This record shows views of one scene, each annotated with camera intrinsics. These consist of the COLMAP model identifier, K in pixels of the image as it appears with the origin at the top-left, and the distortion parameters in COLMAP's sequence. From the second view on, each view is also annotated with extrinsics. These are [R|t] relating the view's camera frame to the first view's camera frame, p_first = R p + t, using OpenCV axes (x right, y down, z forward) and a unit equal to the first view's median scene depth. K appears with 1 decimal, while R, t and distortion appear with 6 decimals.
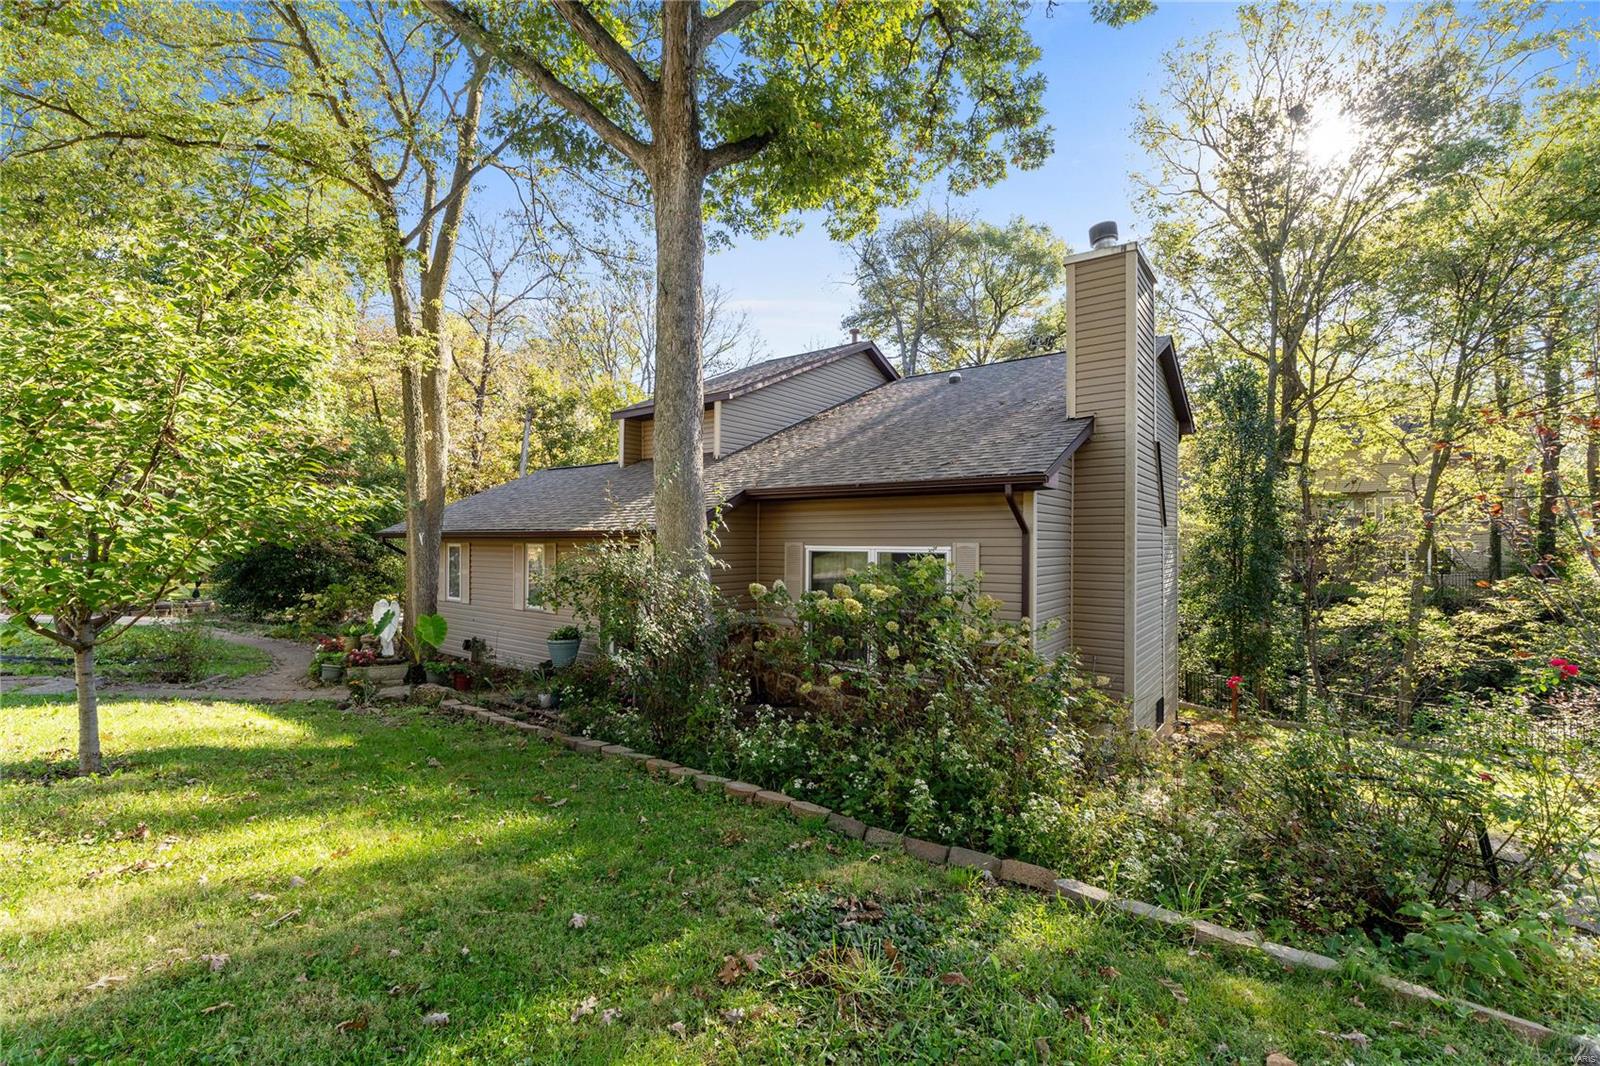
lens RADIAL K [[671.2, 0, 802.4], [0, 671.2, 529.5], [0, 0, 1]] dist [-0.015171, 0.000402]
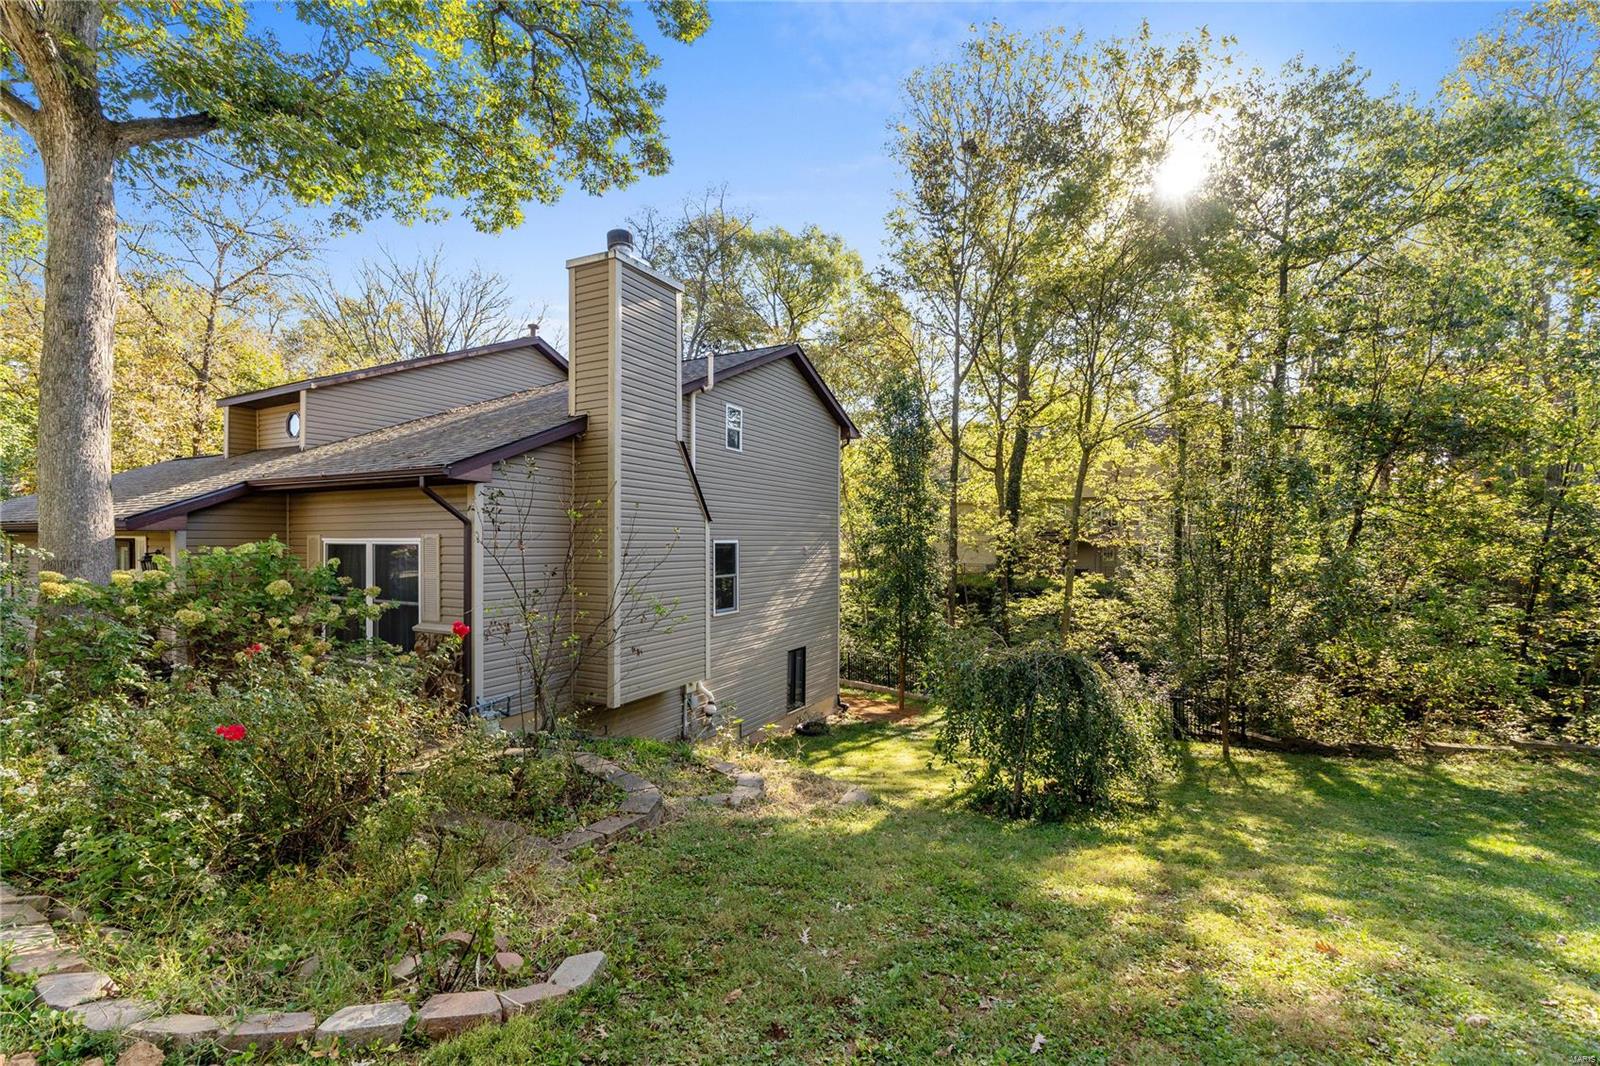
lens RADIAL K [[671.2, 0, 802.4], [0, 671.2, 529.5], [0, 0, 1]] dist [-0.015171, 0.000402]
pose [[0.984960, 0.001402, 0.172779, 0.372953], [-0.001343, 0.999999, -0.000463, 0.005306], [-0.172780, 0.000224, 0.984960, -0.049046]]
